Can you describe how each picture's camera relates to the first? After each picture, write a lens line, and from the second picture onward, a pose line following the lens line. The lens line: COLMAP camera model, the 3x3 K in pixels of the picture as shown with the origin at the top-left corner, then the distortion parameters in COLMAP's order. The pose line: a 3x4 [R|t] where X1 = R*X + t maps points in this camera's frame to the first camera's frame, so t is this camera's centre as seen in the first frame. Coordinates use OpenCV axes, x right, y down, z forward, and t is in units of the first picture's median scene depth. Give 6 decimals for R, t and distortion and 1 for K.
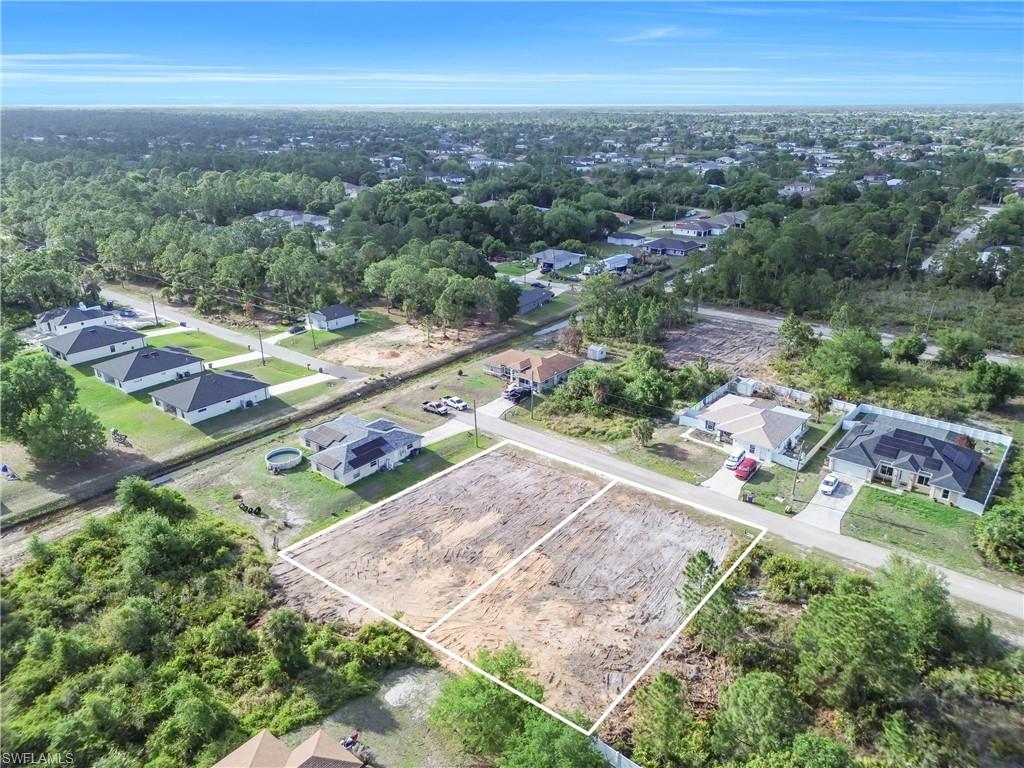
lens RADIAL K [[713.0, 0, 512.0], [0, 713.0, 384.0], [0, 0, 1]] dist [0.083565, -0.099655]
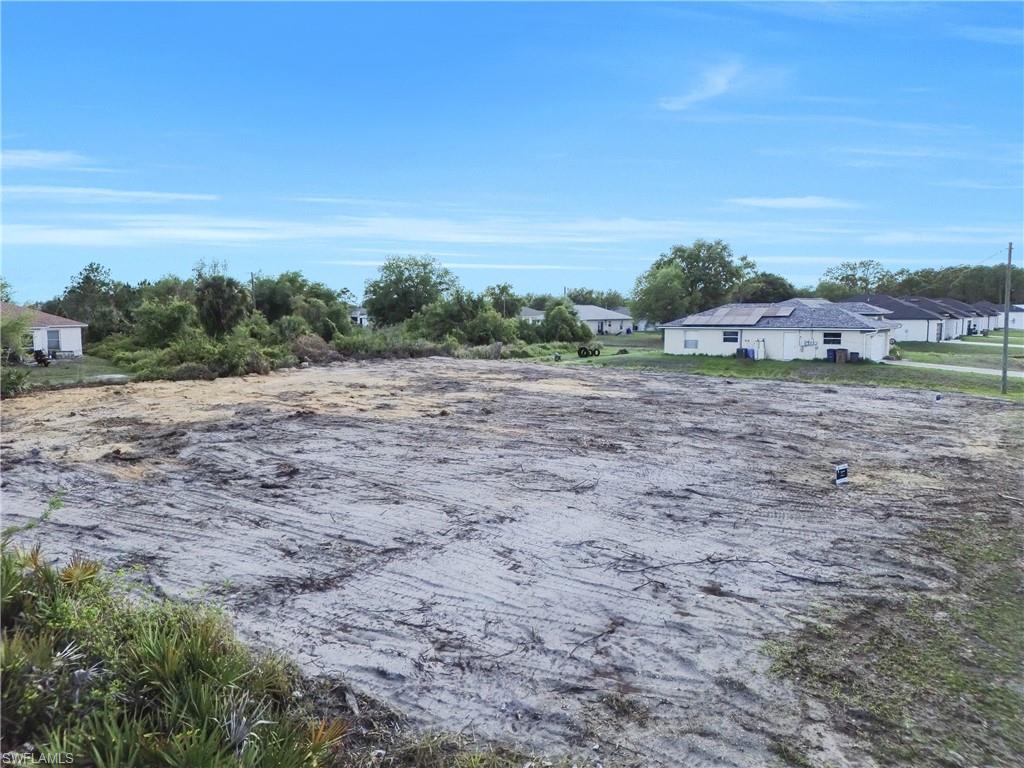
lens RADIAL K [[713.0, 0, 512.0], [0, 713.0, 384.0], [0, 0, 1]] dist [0.083565, -0.099655]
pose [[-0.006585, 0.101890, -0.994774, 0.279880], [-0.361089, 0.927433, 0.097382, 0.127659], [0.932508, 0.359843, 0.030684, 0.727768]]
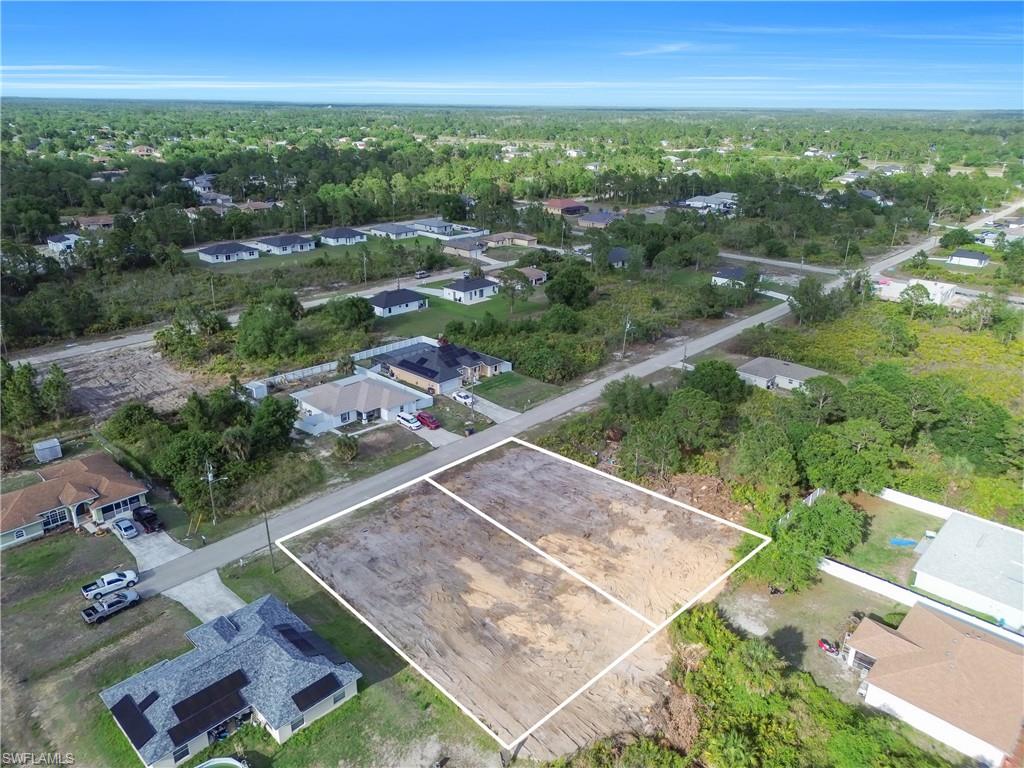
lens RADIAL K [[713.0, 0, 512.0], [0, 713.0, 384.0], [0, 0, 1]] dist [0.083565, -0.099655]
pose [[0.080367, -0.360079, 0.929454, -0.589027], [0.350737, 0.883051, 0.311776, -0.203276], [-0.933019, 0.300937, 0.197261, 0.553698]]
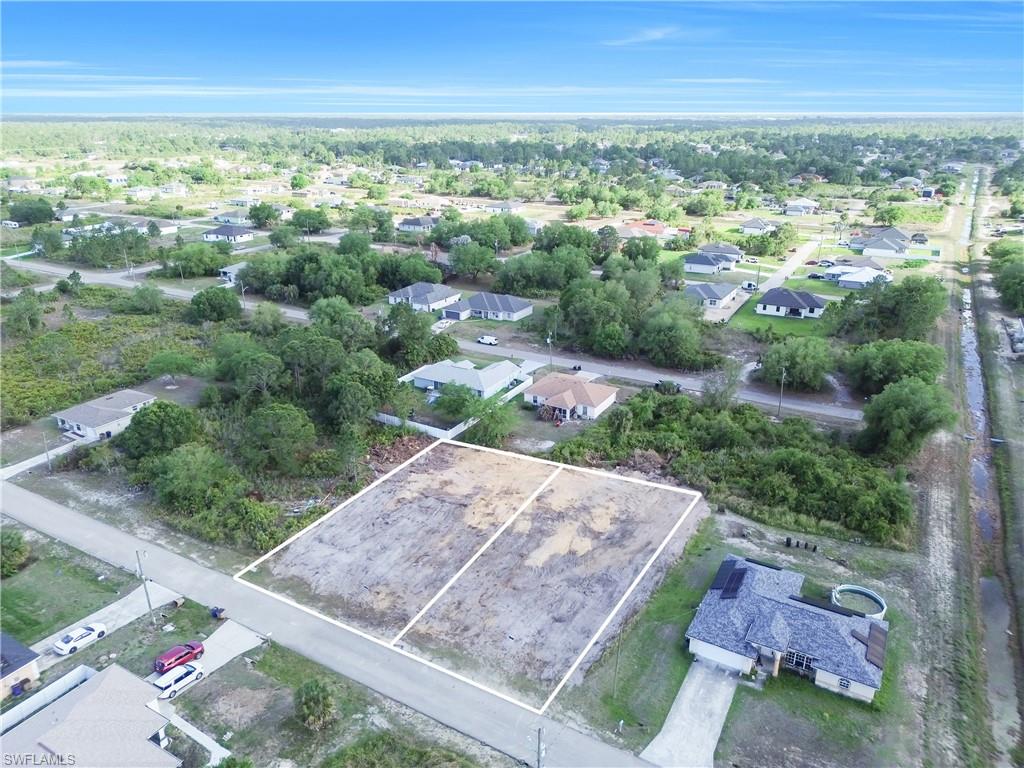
lens RADIAL K [[713.0, 0, 512.0], [0, 713.0, 384.0], [0, 0, 1]] dist [0.083565, -0.099655]
pose [[-0.987389, 0.054144, -0.148764, 0.096829], [-0.059261, 0.744961, 0.664470, -0.447916], [0.146800, 0.664907, -0.732358, 1.175461]]
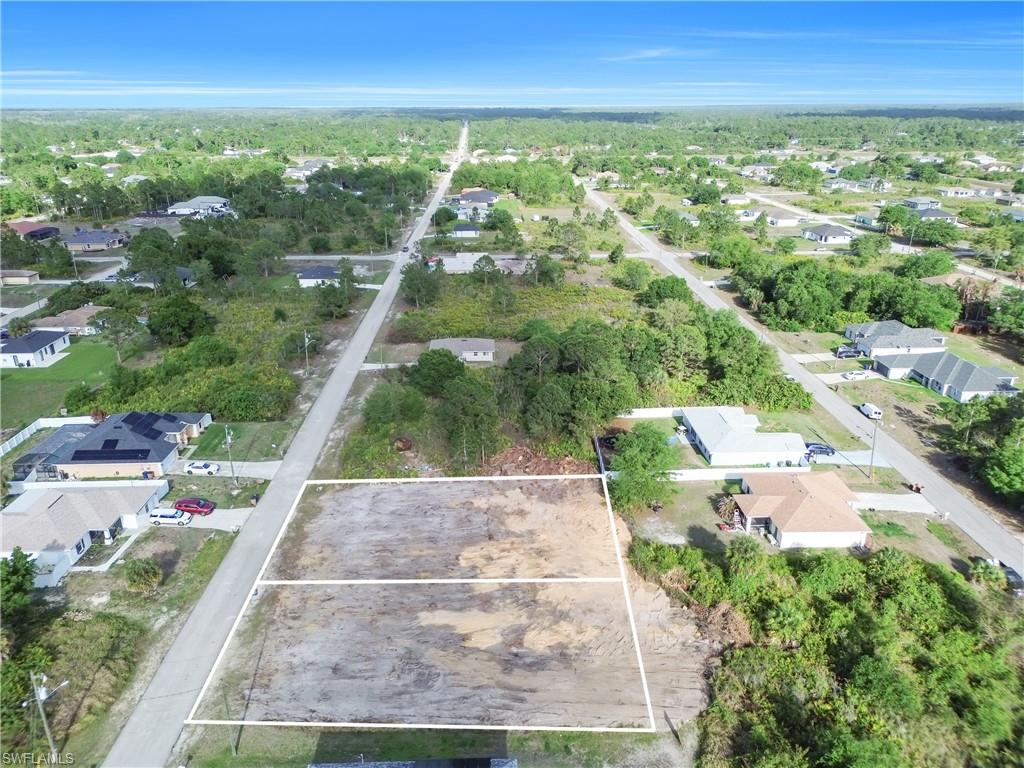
lens RADIAL K [[713.0, 0, 512.0], [0, 713.0, 384.0], [0, 0, 1]] dist [0.083565, -0.099655]
pose [[-0.649365, -0.272264, 0.710068, -0.448514], [0.279811, 0.782673, 0.555993, -0.333055], [-0.707128, 0.559728, -0.432058, 0.884442]]
